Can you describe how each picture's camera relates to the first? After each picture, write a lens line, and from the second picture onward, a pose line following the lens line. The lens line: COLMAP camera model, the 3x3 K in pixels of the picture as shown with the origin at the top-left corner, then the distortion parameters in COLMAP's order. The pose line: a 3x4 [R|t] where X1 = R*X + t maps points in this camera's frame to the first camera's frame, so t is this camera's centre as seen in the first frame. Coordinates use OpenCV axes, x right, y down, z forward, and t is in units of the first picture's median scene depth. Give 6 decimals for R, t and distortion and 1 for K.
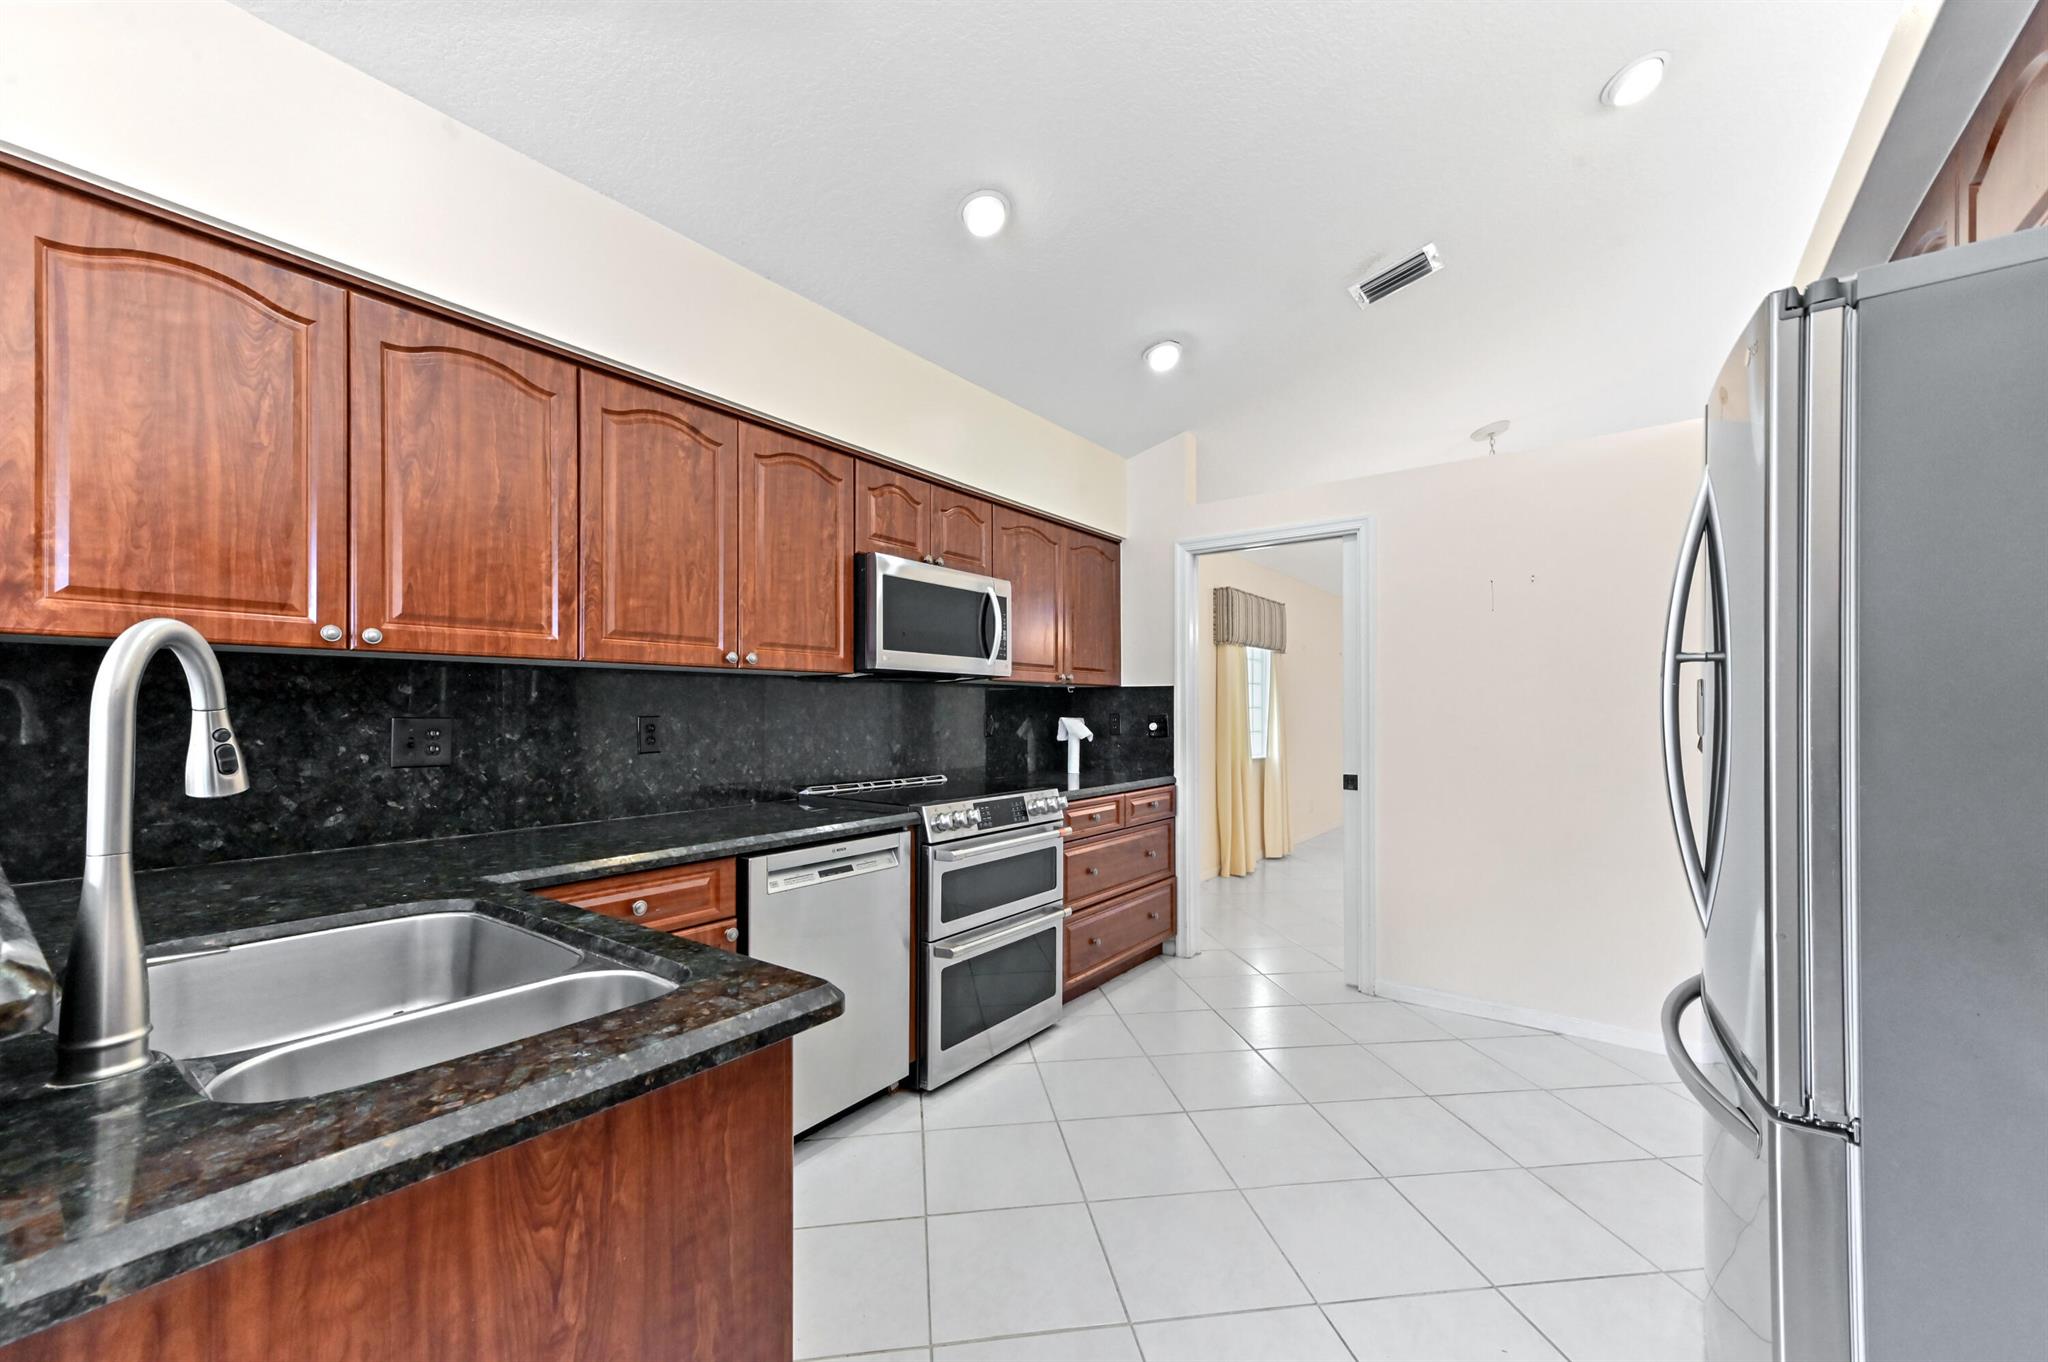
lens RADIAL K [[811.7, 0, 1022.5], [0, 811.7, 710.0], [0, 0, 1]] dist [0.001080, 0.000057]
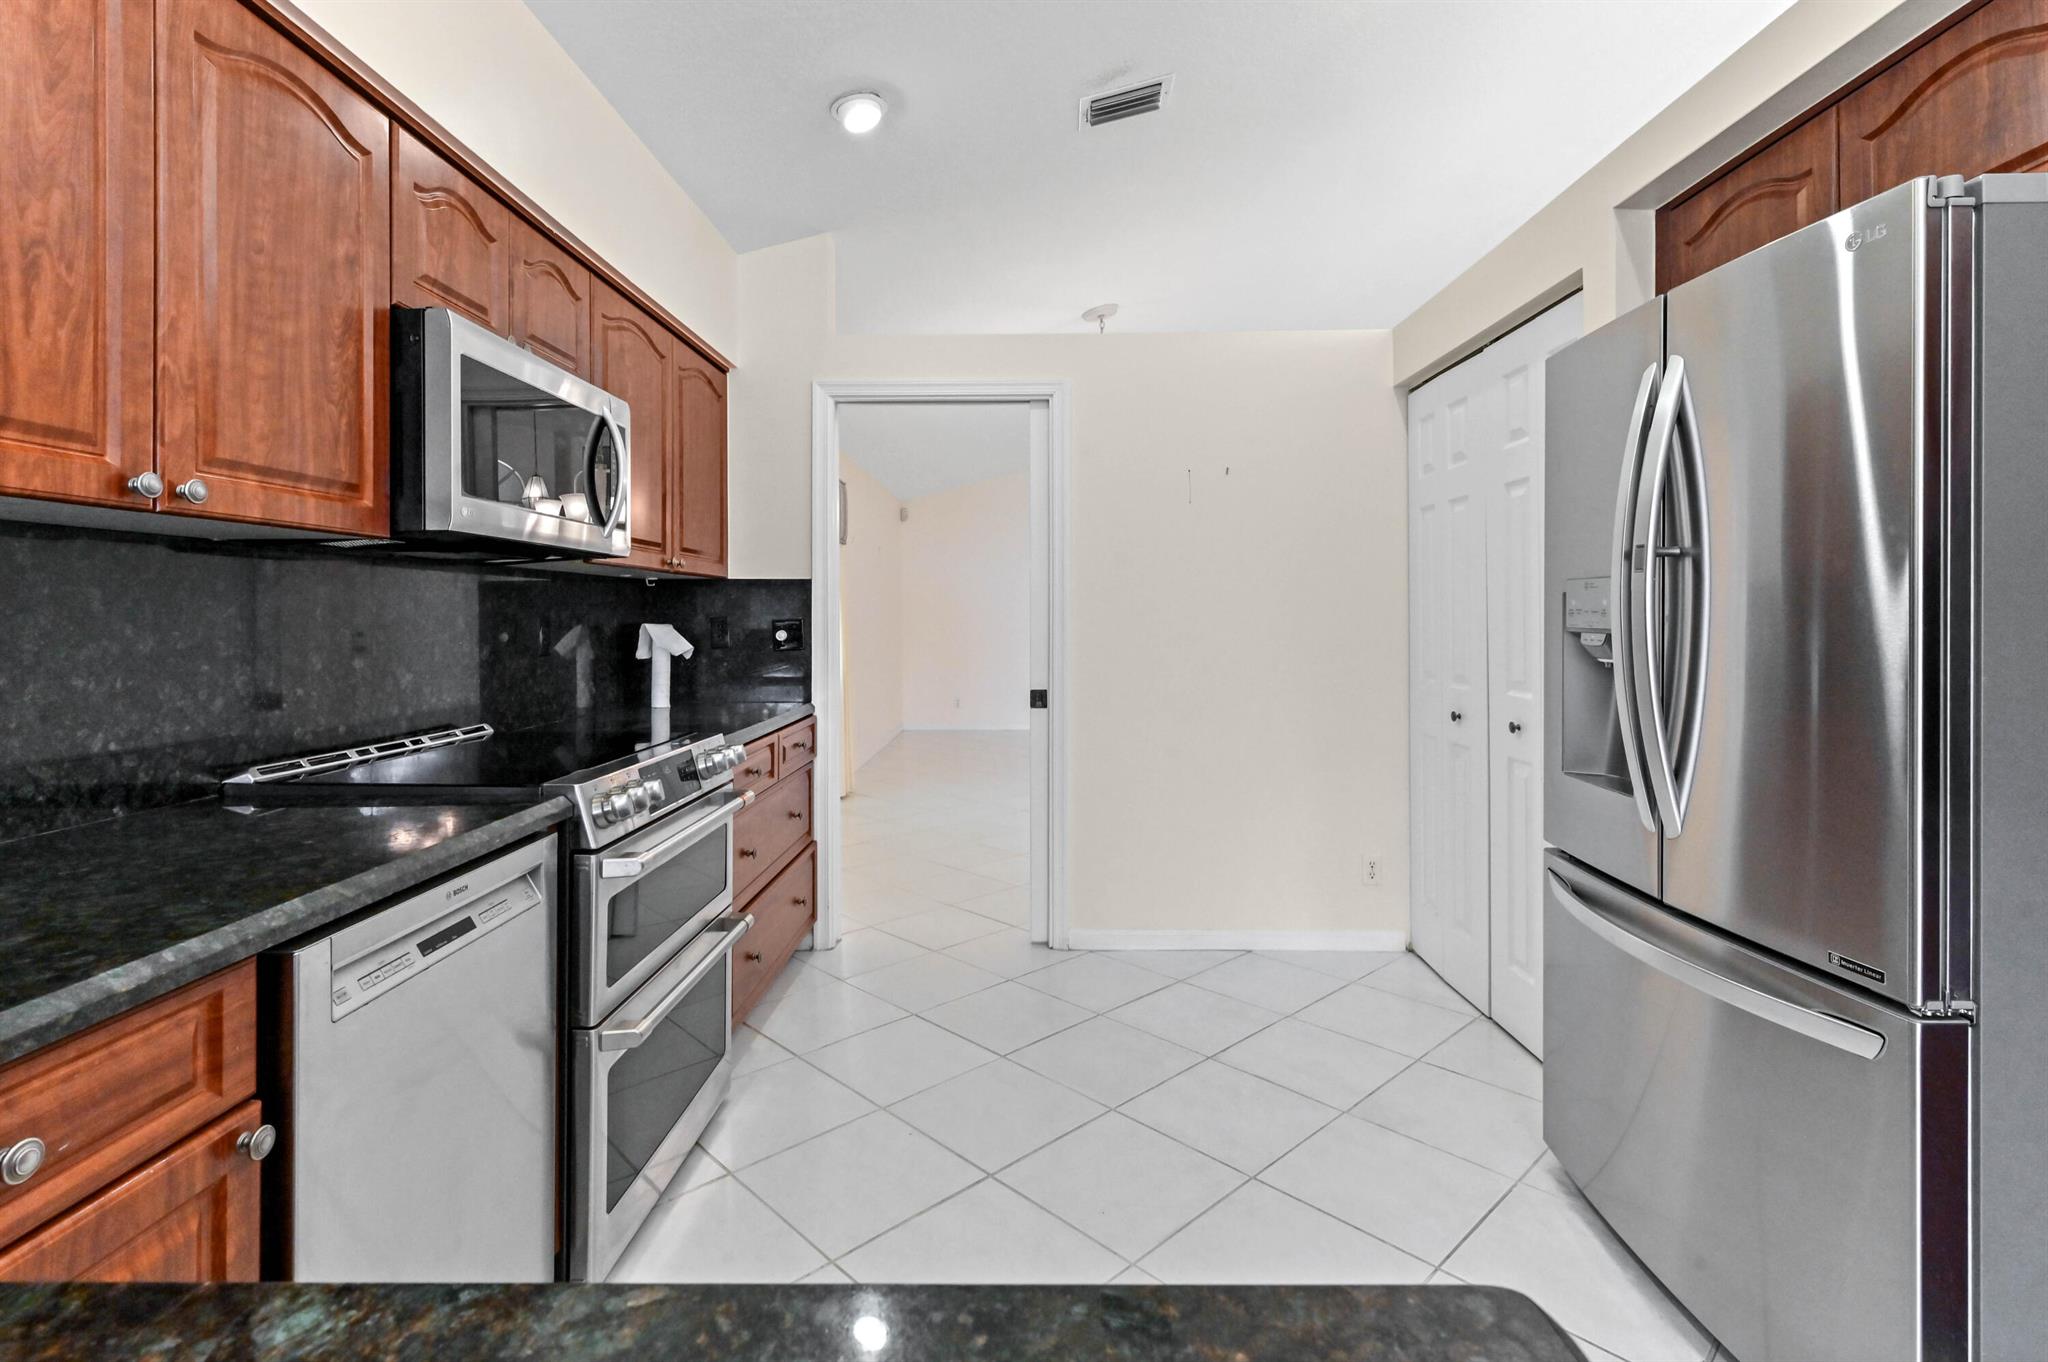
lens RADIAL K [[965.5, 0, 1032.6], [0, 965.5, 615.5], [0, 0, 1]] dist [-0.001906, -0.000519]
pose [[0.803150, -0.001381, 0.595776, -0.266217], [0.001449, 0.999999, 0.000366, 0.004587], [-0.595776, 0.000570, 0.803151, 0.292143]]
